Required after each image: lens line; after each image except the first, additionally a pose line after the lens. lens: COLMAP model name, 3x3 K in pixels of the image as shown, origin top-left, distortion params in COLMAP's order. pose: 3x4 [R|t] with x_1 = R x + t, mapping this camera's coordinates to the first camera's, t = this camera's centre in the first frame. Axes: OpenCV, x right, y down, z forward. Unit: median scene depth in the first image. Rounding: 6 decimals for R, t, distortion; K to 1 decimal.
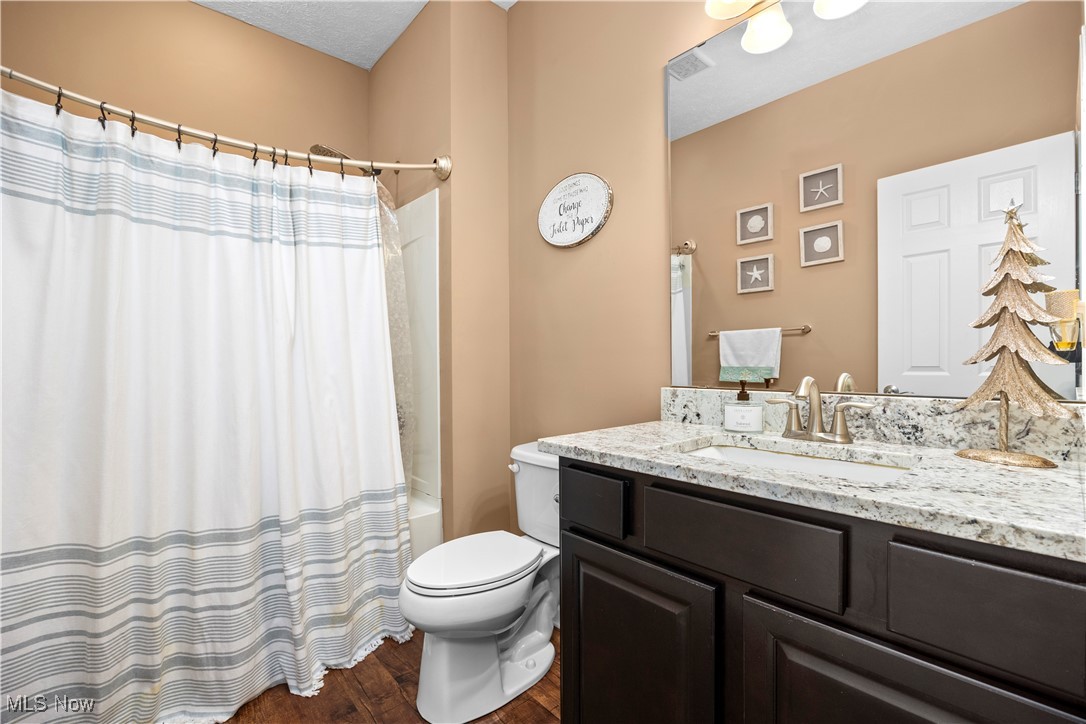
lens RADIAL K [[479.5, 0, 537.8], [0, 479.5, 360.7], [0, 0, 1]] dist [-0.011175, 0.000147]
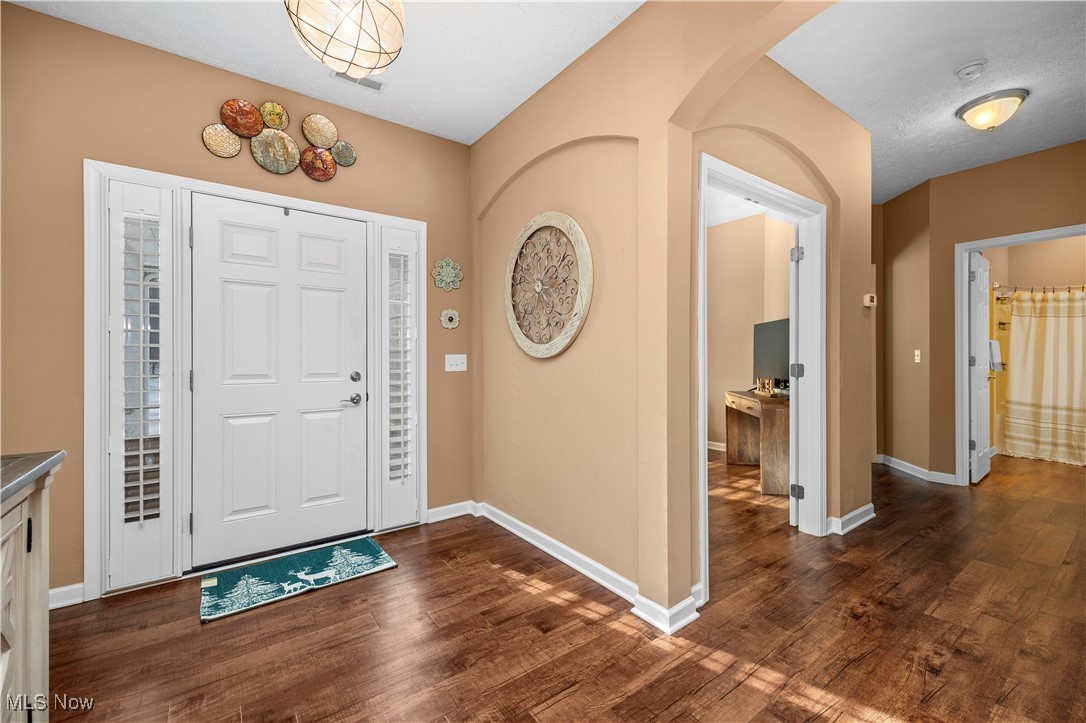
lens RADIAL K [[448.8, 0, 550.7], [0, 448.8, 360.4], [0, 0, 1]] dist [0.001675, 0.000085]
pose [[-0.077249, 0.006969, -0.996988, 2.889908], [-0.001411, 0.999974, 0.007099, 0.006792], [0.997011, 0.001955, -0.077237, -2.571713]]
